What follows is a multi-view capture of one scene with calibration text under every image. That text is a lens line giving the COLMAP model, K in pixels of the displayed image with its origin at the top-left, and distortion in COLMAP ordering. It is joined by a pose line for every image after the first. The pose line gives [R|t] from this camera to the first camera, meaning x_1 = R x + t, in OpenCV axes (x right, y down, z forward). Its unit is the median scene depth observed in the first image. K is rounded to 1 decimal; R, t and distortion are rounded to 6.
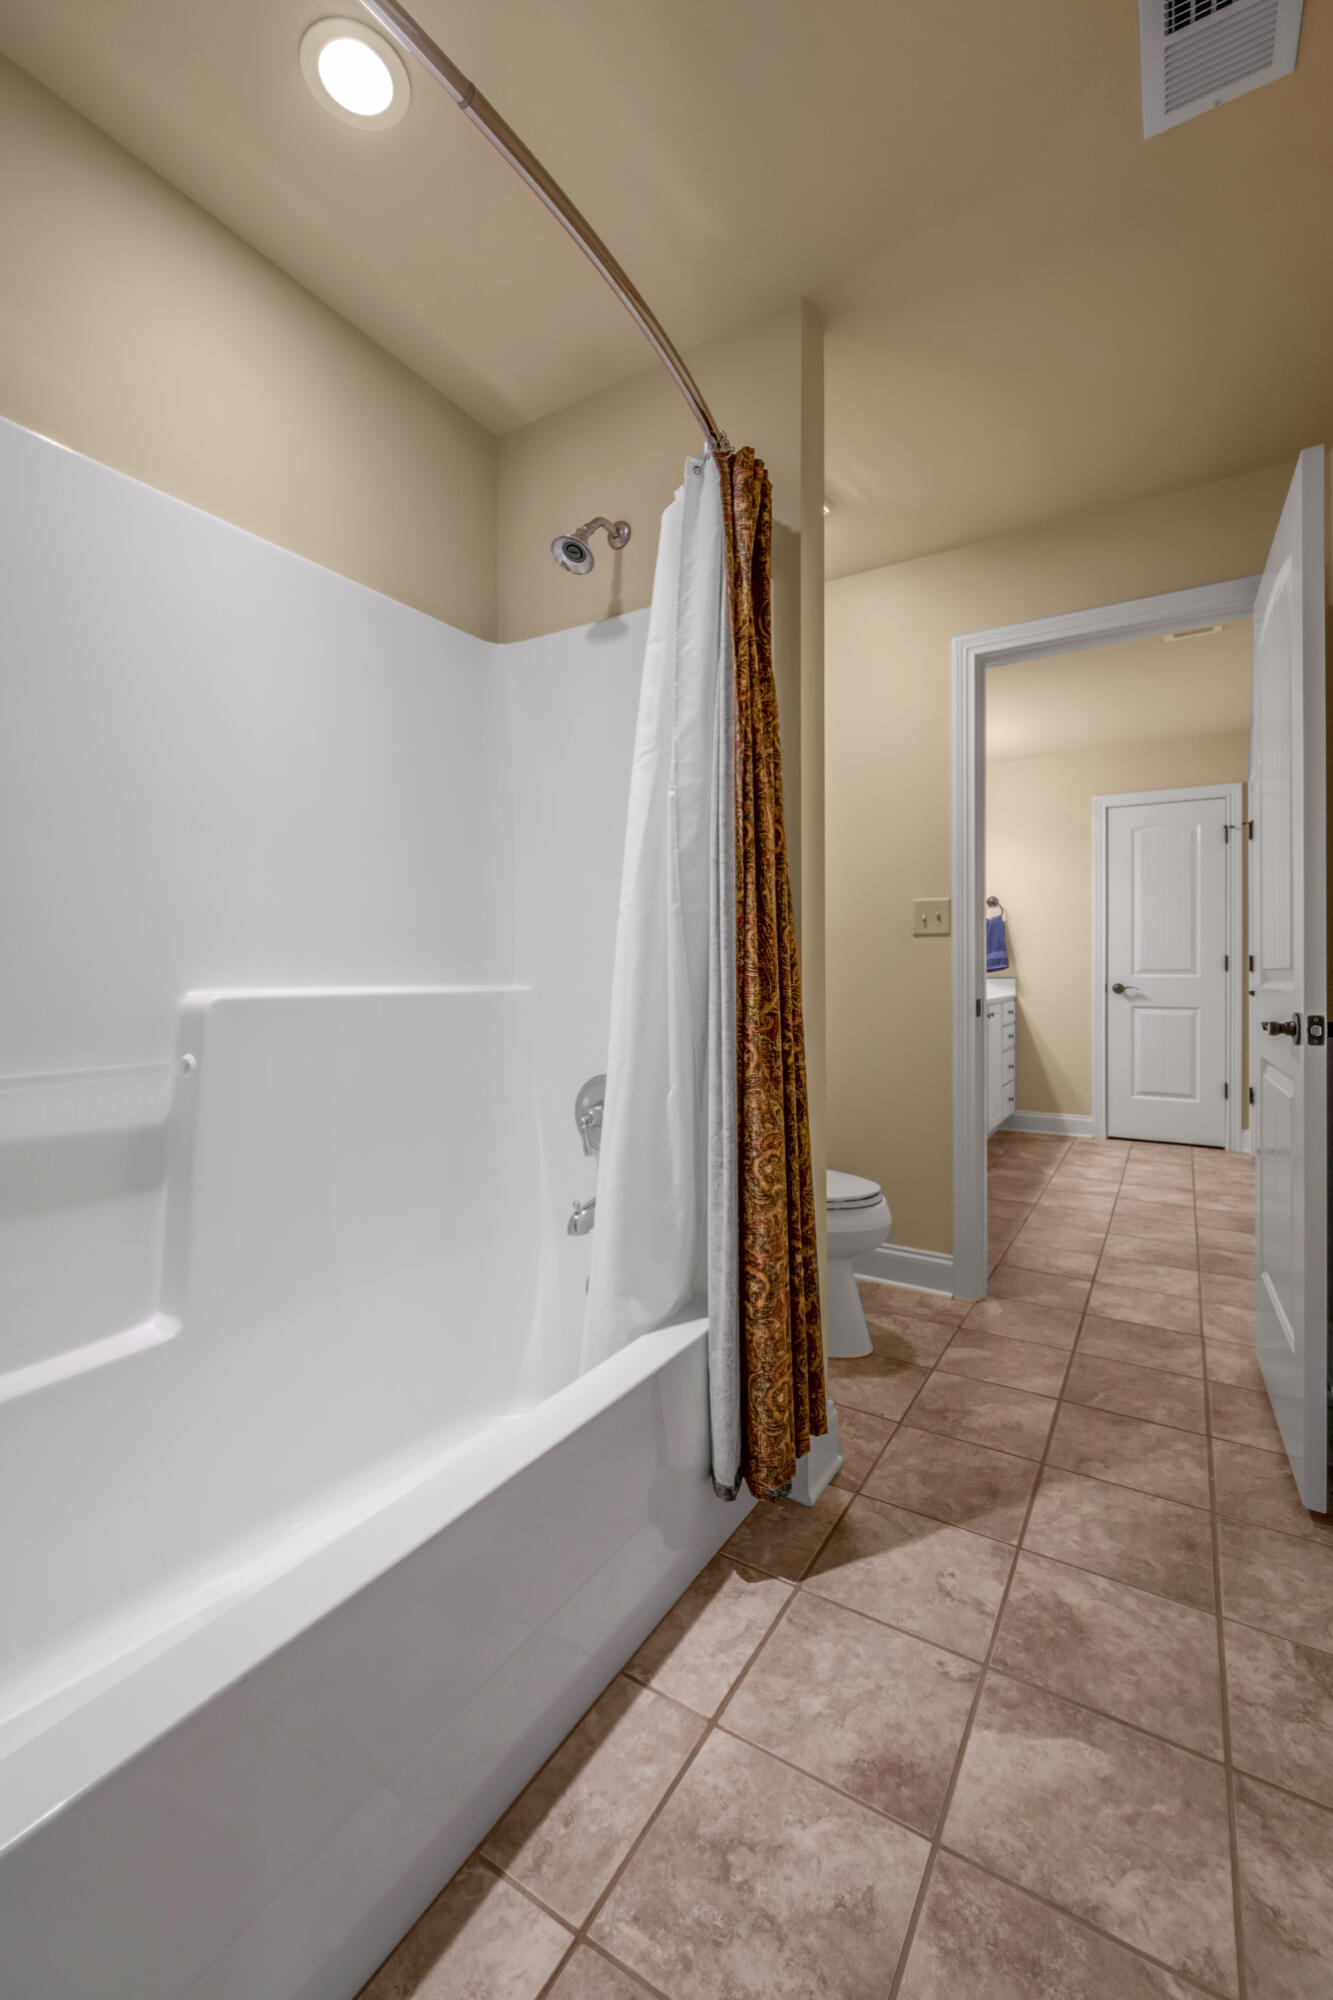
lens RADIAL K [[830.5, 0, 665.3], [0, 830.5, 969.2], [0, 0, 1]] dist [-0.001870, -0.000041]
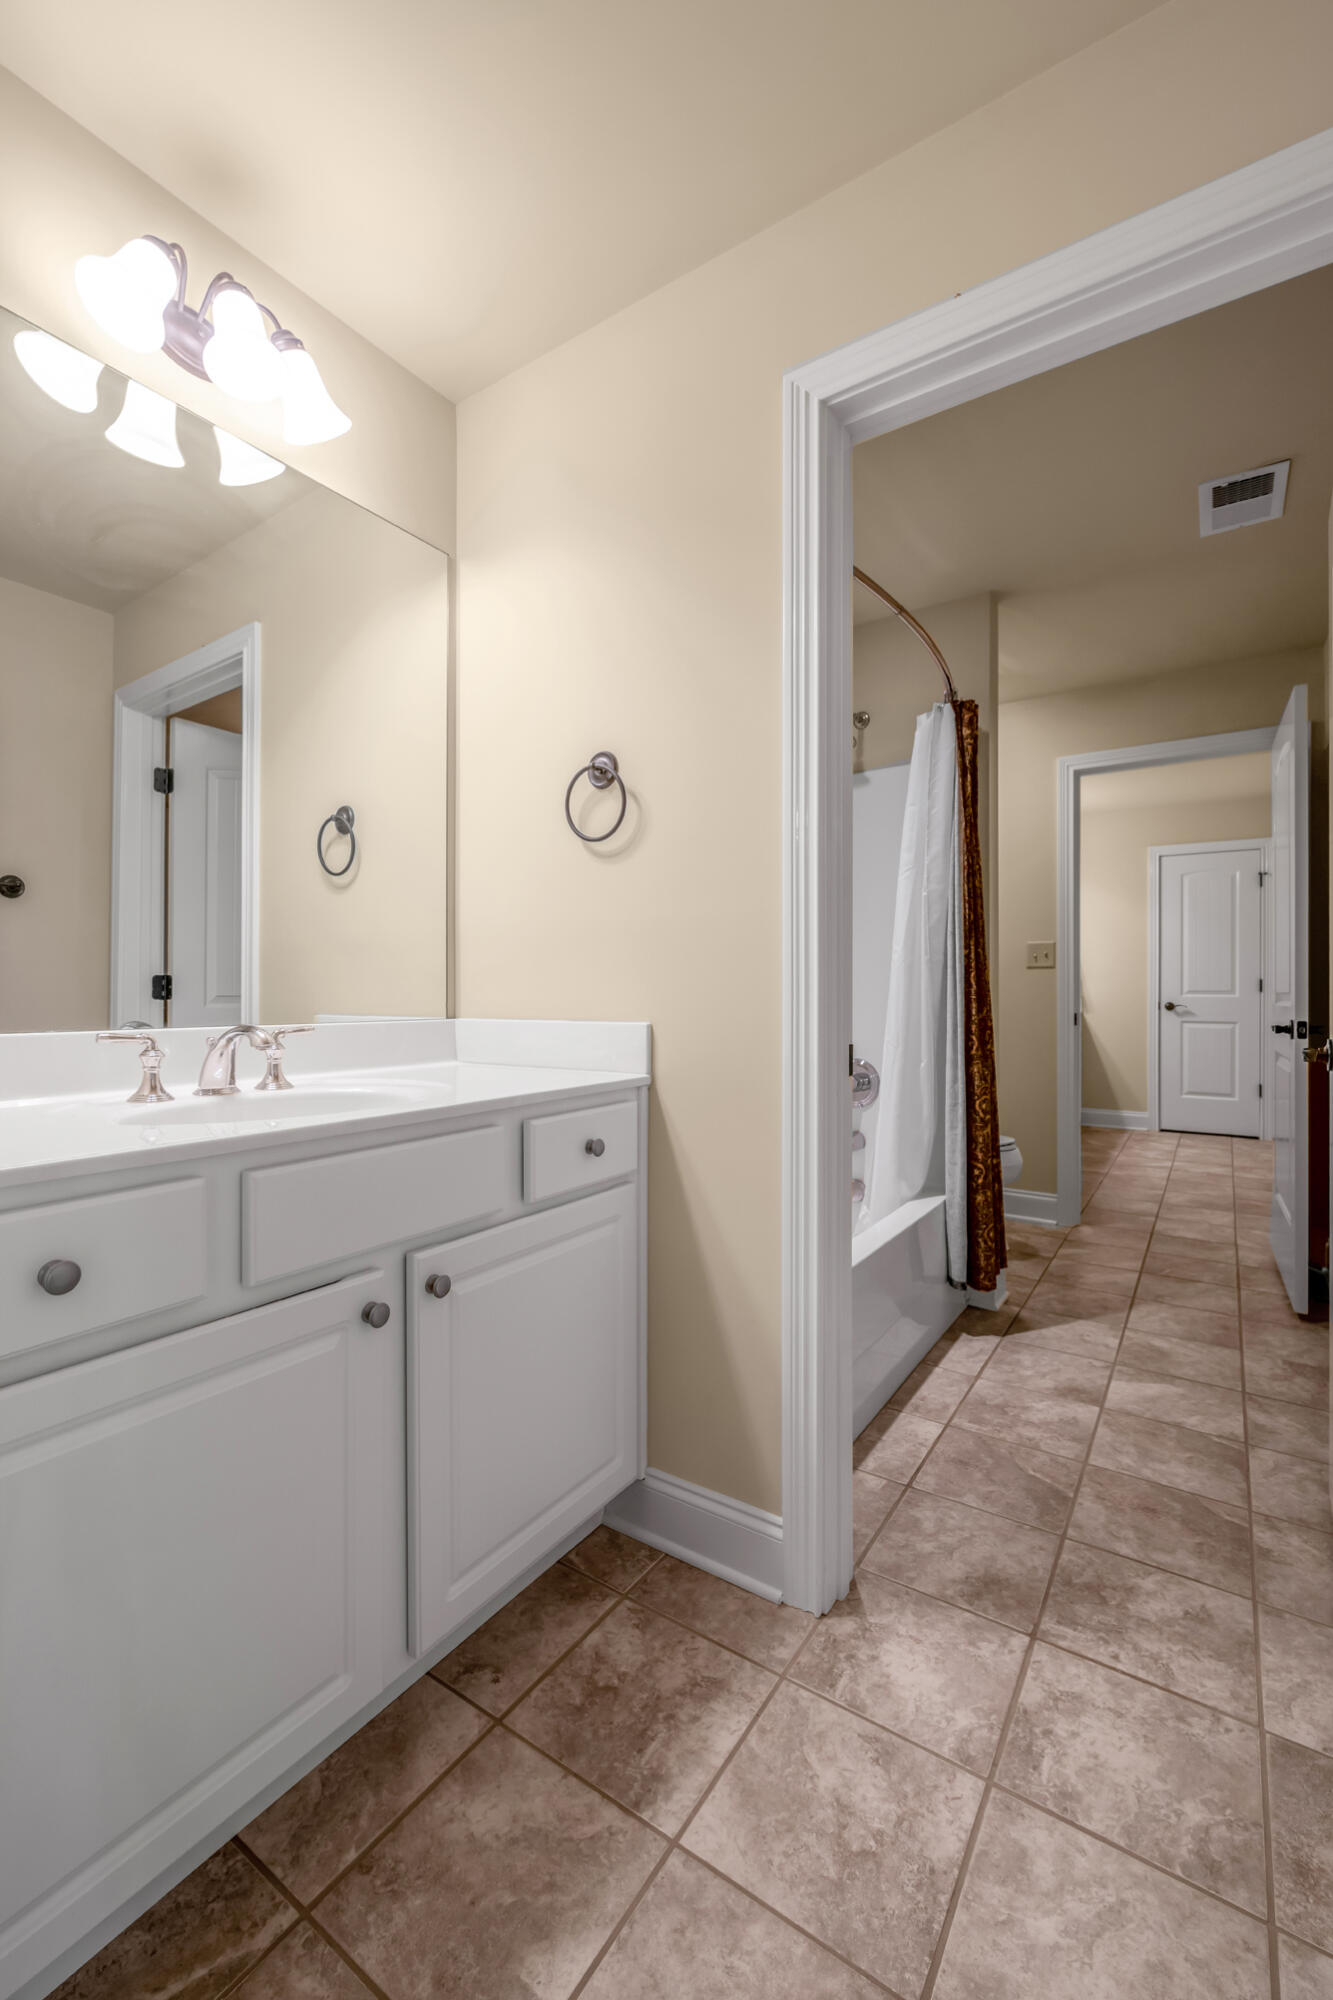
lens RADIAL K [[830.5, 0, 670.2], [0, 830.5, 989.1], [0, 0, 1]] dist [-0.001870, -0.000041]
pose [[0.999471, -0.000069, -0.032534, -0.474845], [0.000127, 0.999998, 0.001768, -0.013326], [0.032534, -0.001771, 0.999469, -0.775370]]
